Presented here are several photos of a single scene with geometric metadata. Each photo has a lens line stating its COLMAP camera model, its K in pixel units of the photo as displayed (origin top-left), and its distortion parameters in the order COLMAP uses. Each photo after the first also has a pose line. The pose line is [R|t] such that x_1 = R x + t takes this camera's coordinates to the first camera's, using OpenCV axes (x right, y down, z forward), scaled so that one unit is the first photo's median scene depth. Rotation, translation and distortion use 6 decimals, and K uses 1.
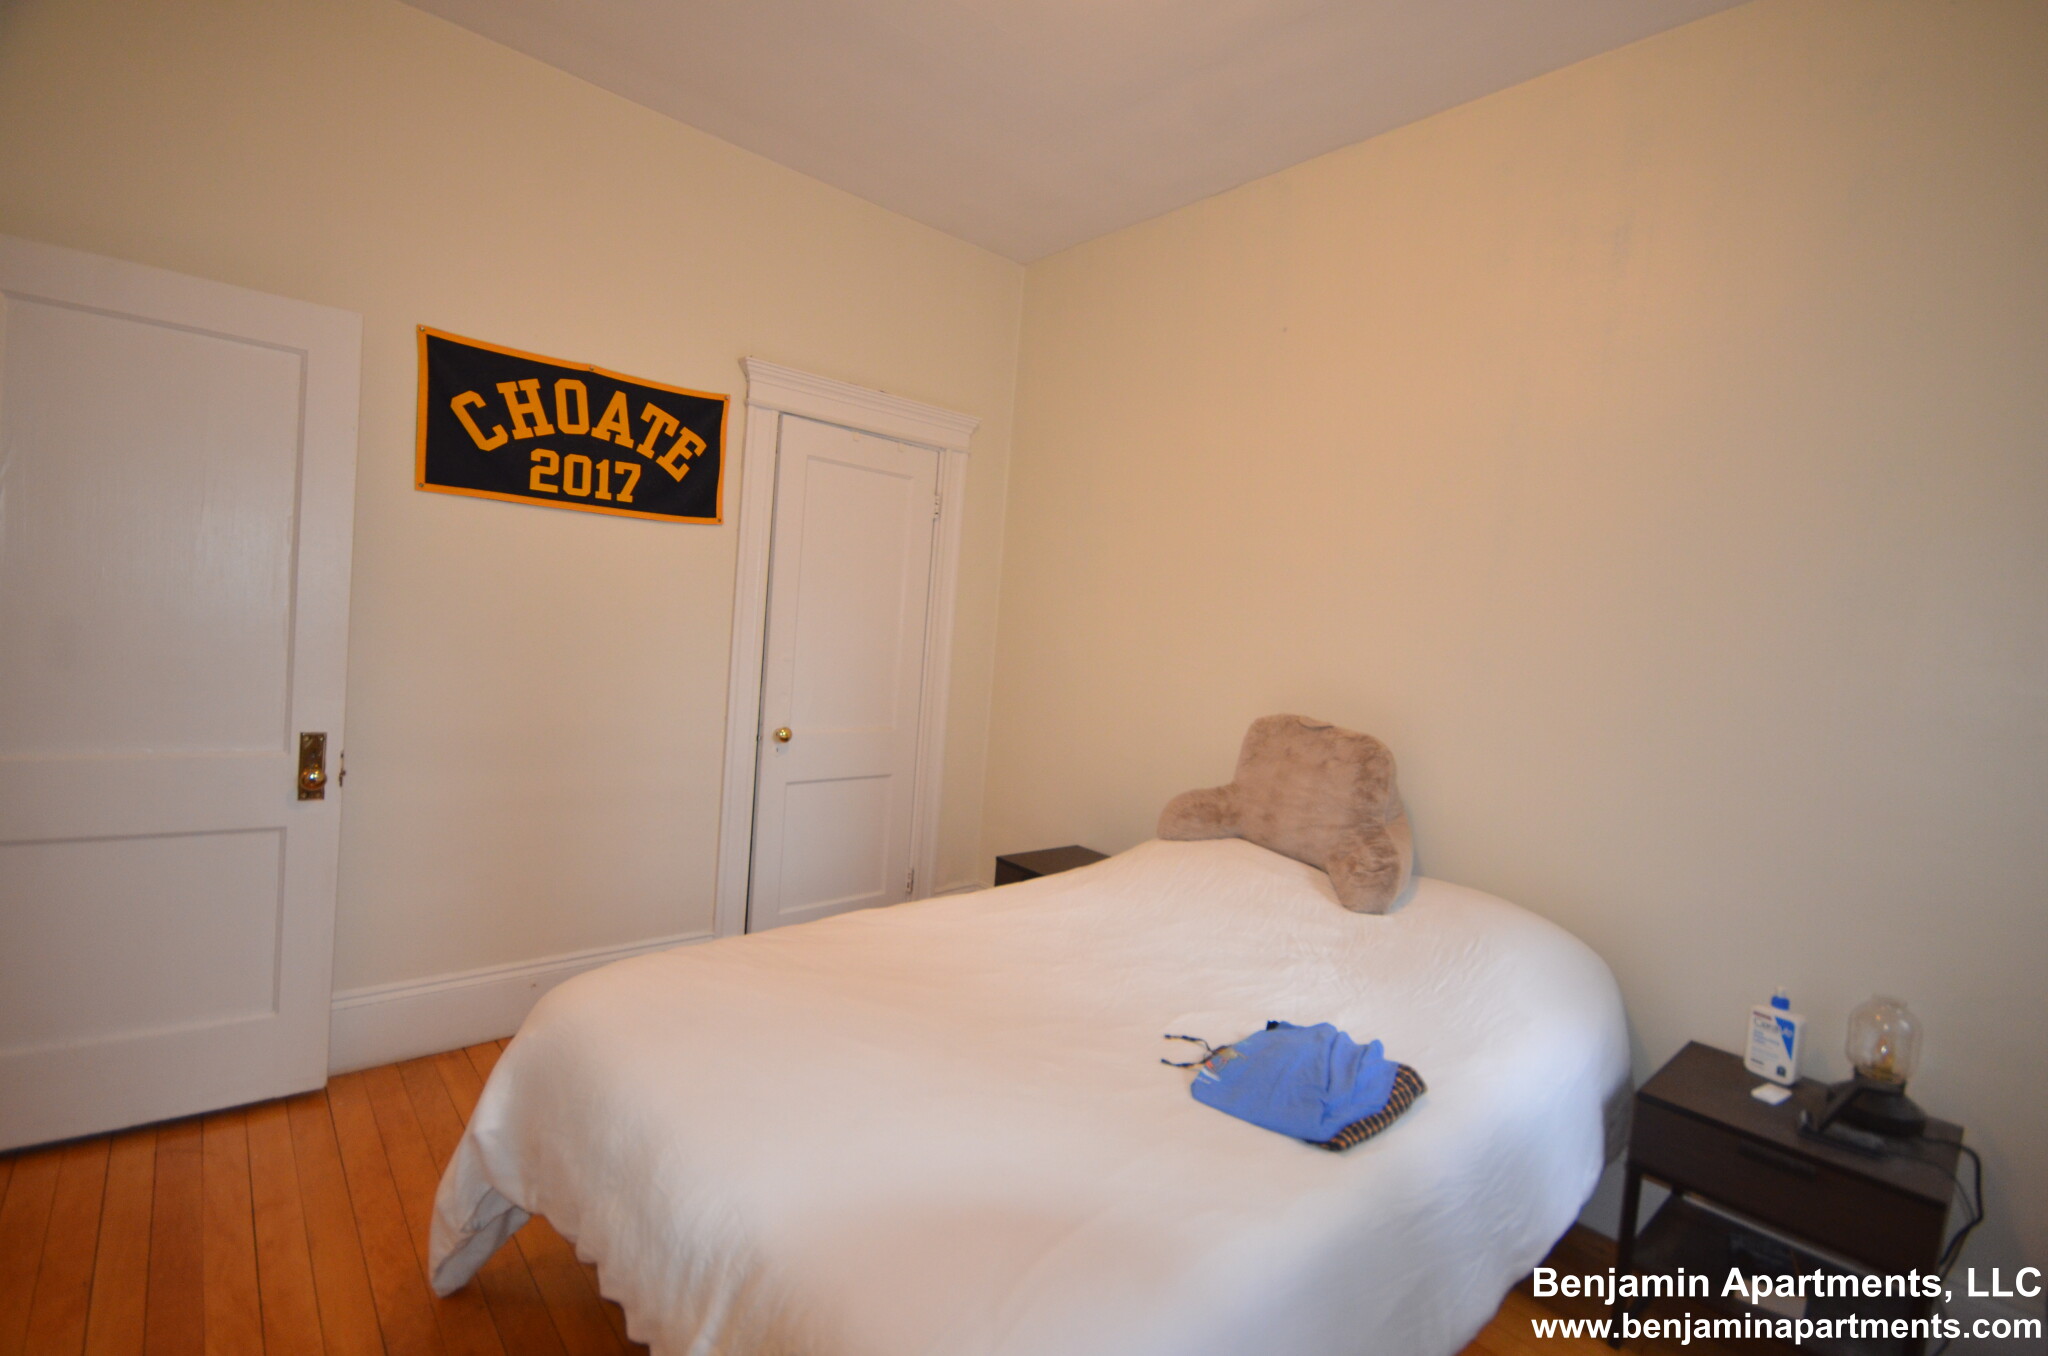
lens RADIAL K [[911.9, 0, 1030.9], [0, 911.9, 668.2], [0, 0, 1]] dist [0.013073, -0.009397]
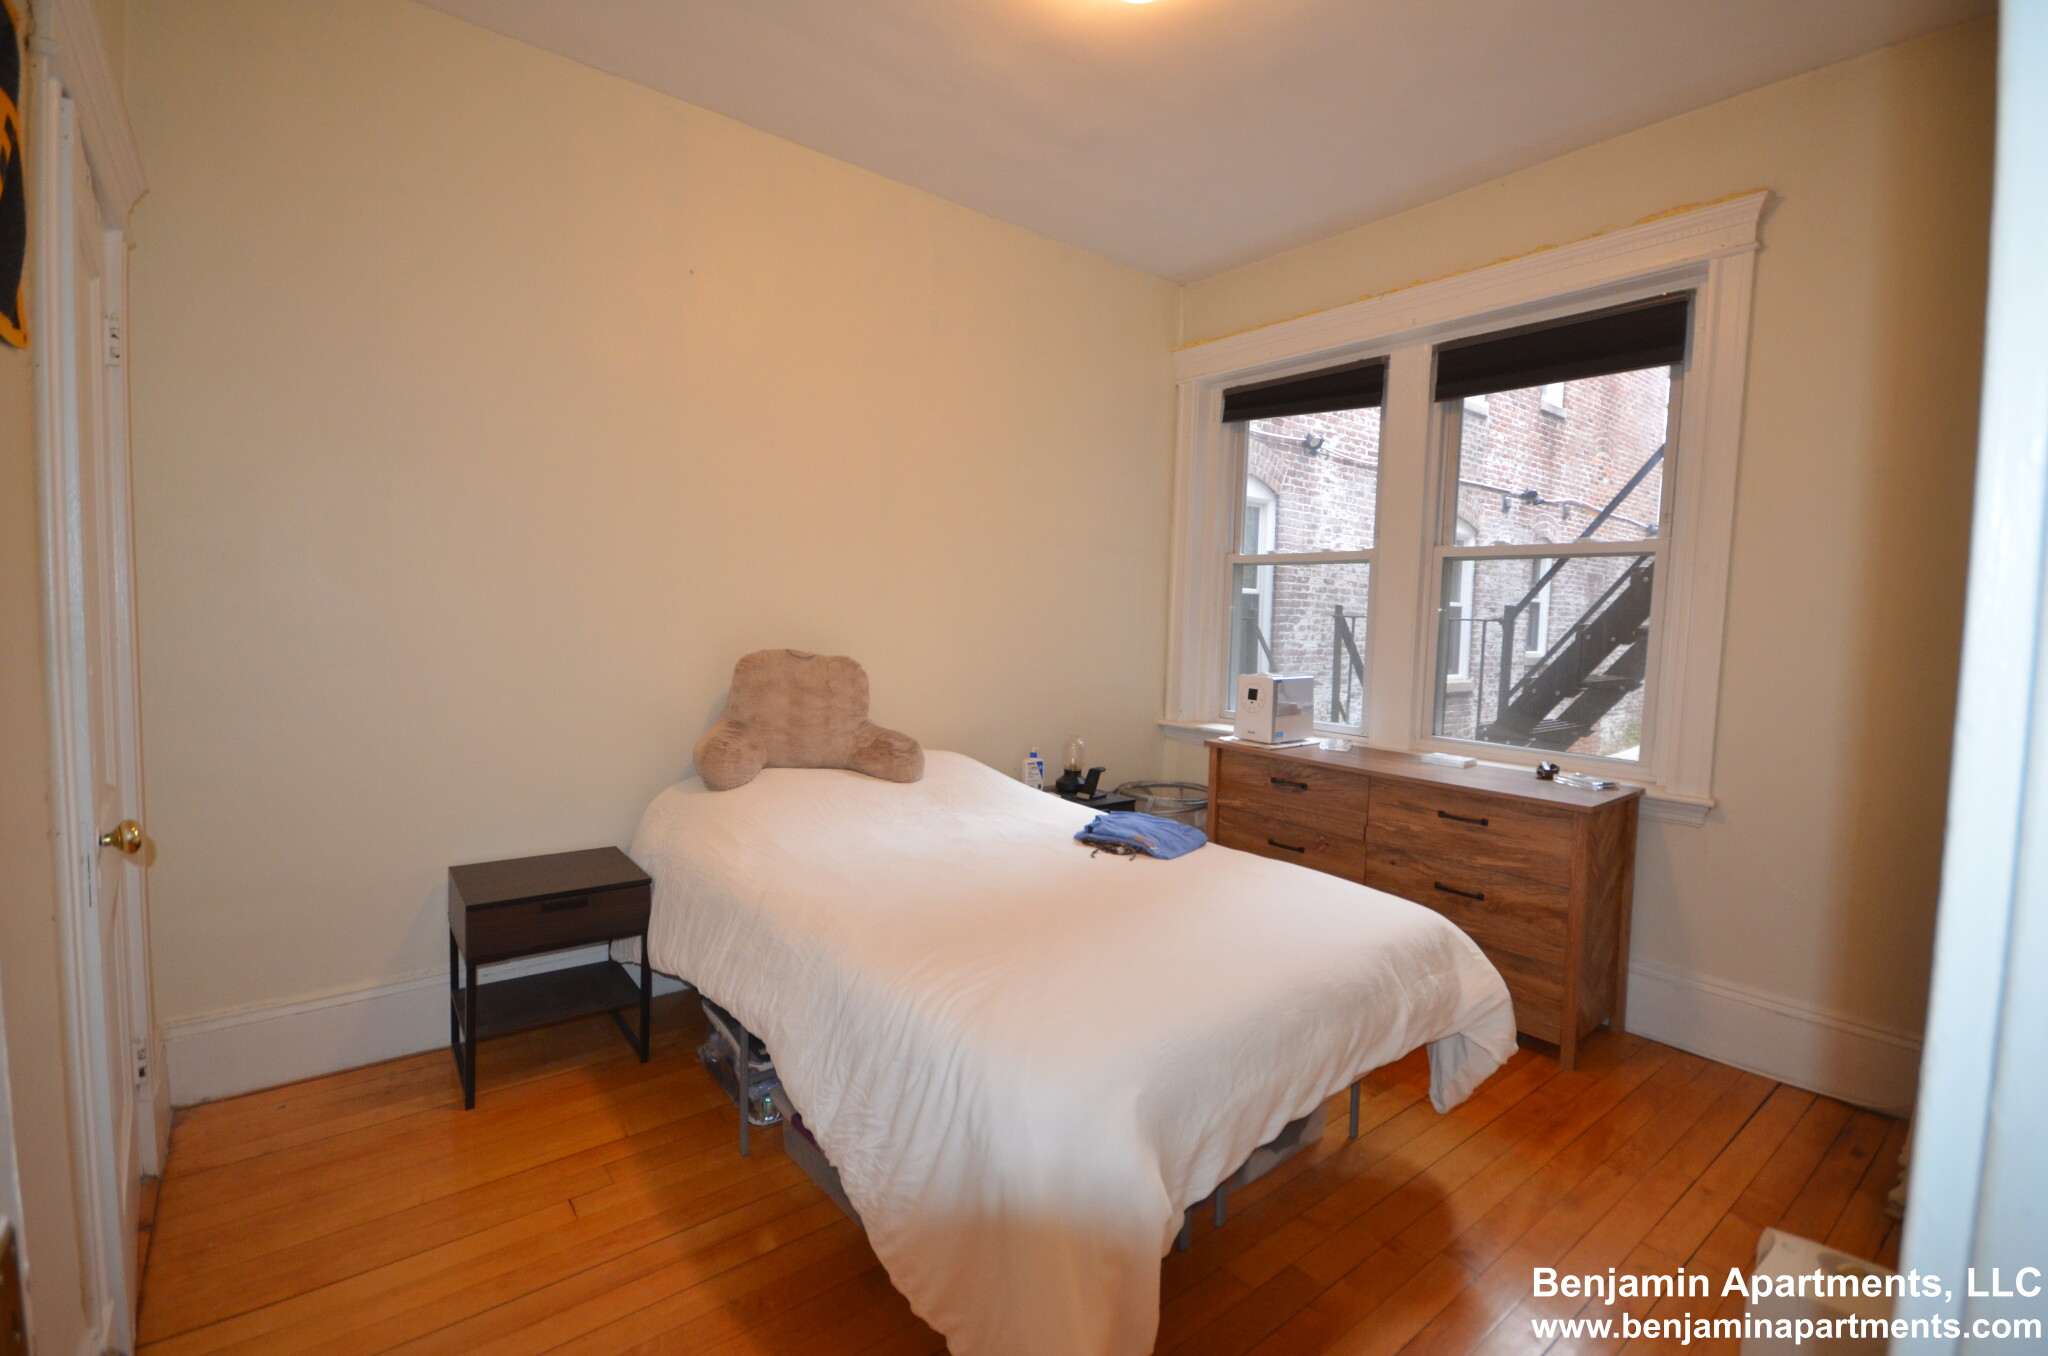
lens RADIAL K [[911.9, 0, 1030.9], [0, 911.9, 668.2], [0, 0, 1]] dist [0.013073, -0.009397]
pose [[0.073728, -0.148565, 0.986150, -0.788475], [0.024700, 0.988810, 0.147119, -0.082809], [-0.996972, 0.013511, 0.076572, 0.589225]]
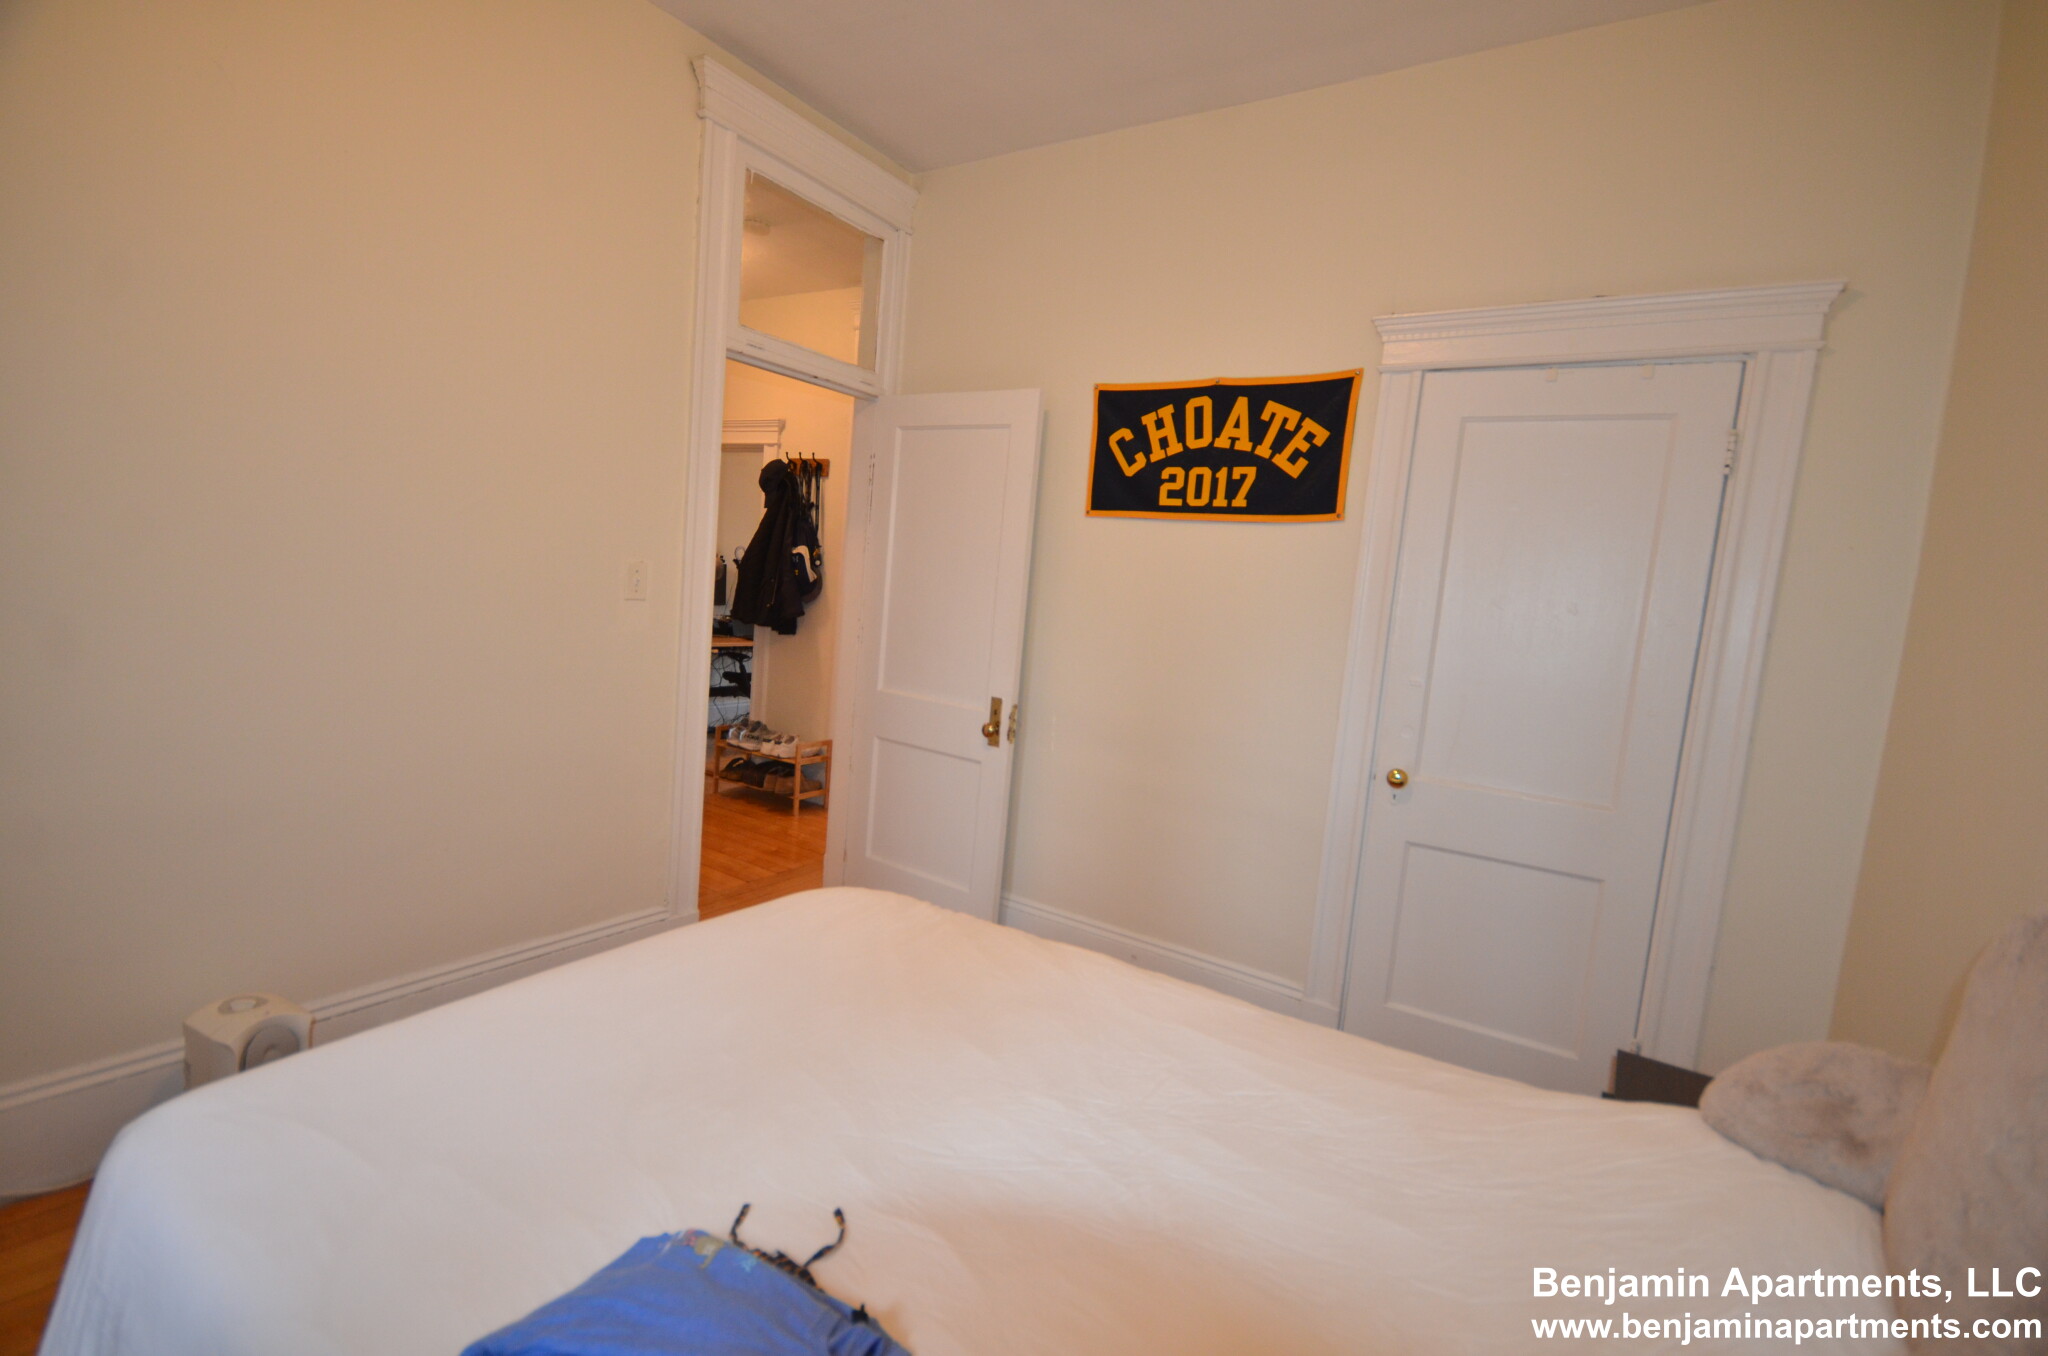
lens RADIAL K [[911.9, 0, 1030.9], [0, 911.9, 668.2], [0, 0, 1]] dist [0.013073, -0.009397]
pose [[0.278879, 0.040072, -0.959490, 0.455275], [-0.108365, 0.994061, 0.010020, 0.005653], [0.954193, 0.101181, 0.281565, 0.537971]]
